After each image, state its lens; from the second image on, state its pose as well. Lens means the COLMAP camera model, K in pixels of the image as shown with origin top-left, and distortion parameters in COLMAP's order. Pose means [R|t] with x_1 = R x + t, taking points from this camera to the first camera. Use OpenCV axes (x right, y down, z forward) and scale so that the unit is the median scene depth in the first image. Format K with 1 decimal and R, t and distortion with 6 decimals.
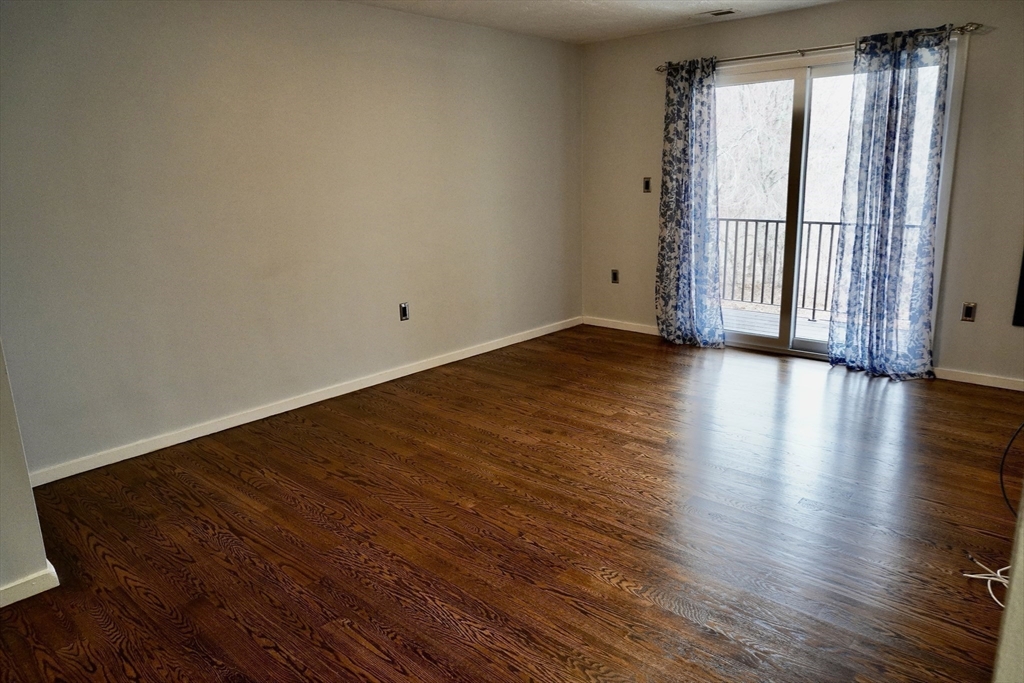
lens RADIAL K [[686.5, 0, 516.1], [0, 686.5, 342.7], [0, 0, 1]] dist [-0.040948, 0.033905]
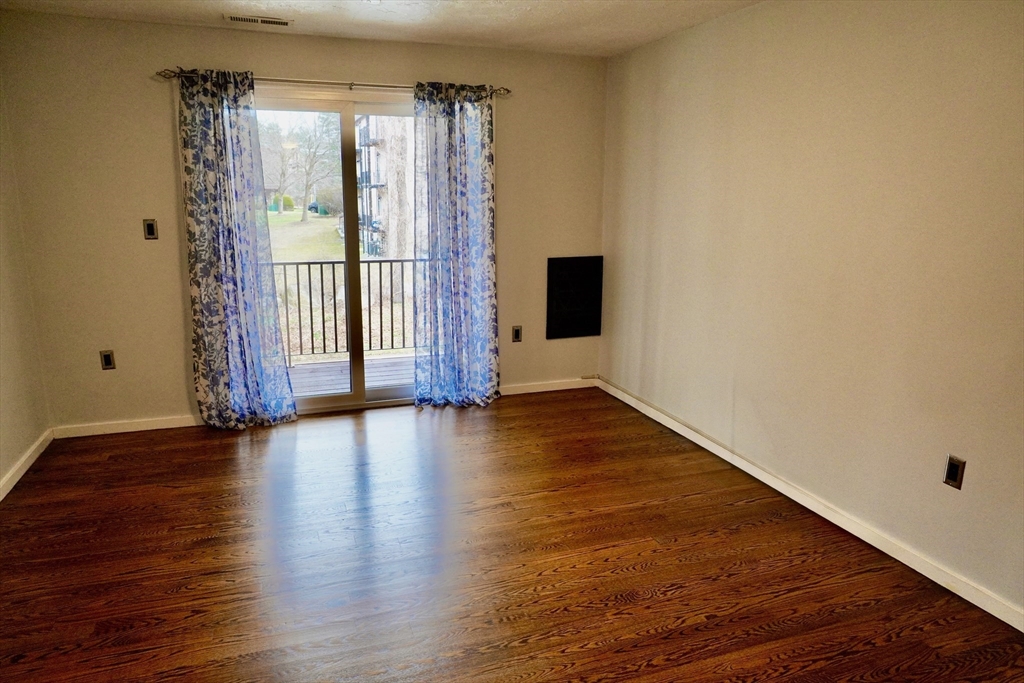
lens RADIAL K [[686.5, 0, 512.7], [0, 686.5, 342.5], [0, 0, 1]] dist [-0.040948, 0.033905]
pose [[0.471838, -0.158262, 0.867365, -0.317211], [0.194911, 0.978142, 0.072445, -0.104031], [-0.859871, 0.134877, 0.492371, 0.379903]]
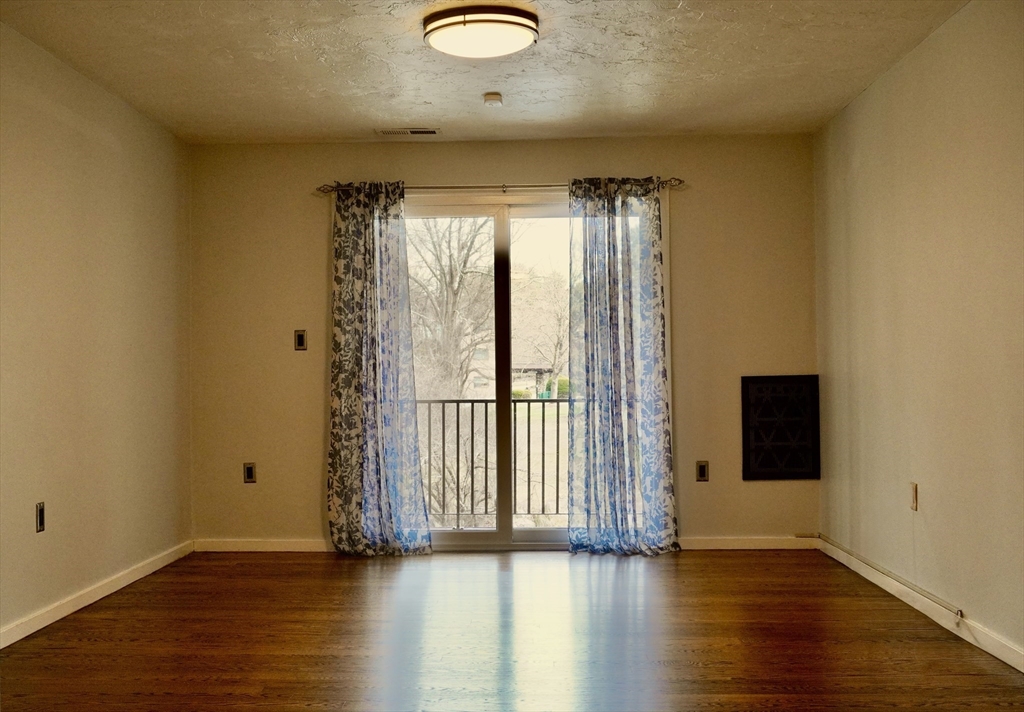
lens RADIAL K [[1130.4, 0, 488.1], [0, 1130.4, 367.2], [0, 0, 1]] dist [0.008176, 0.000000]
pose [[0.767400, 0.022869, 0.640761, -0.484483], [0.145705, 0.966997, -0.209014, 0.086135], [-0.624394, 0.253760, 0.738741, 0.006851]]
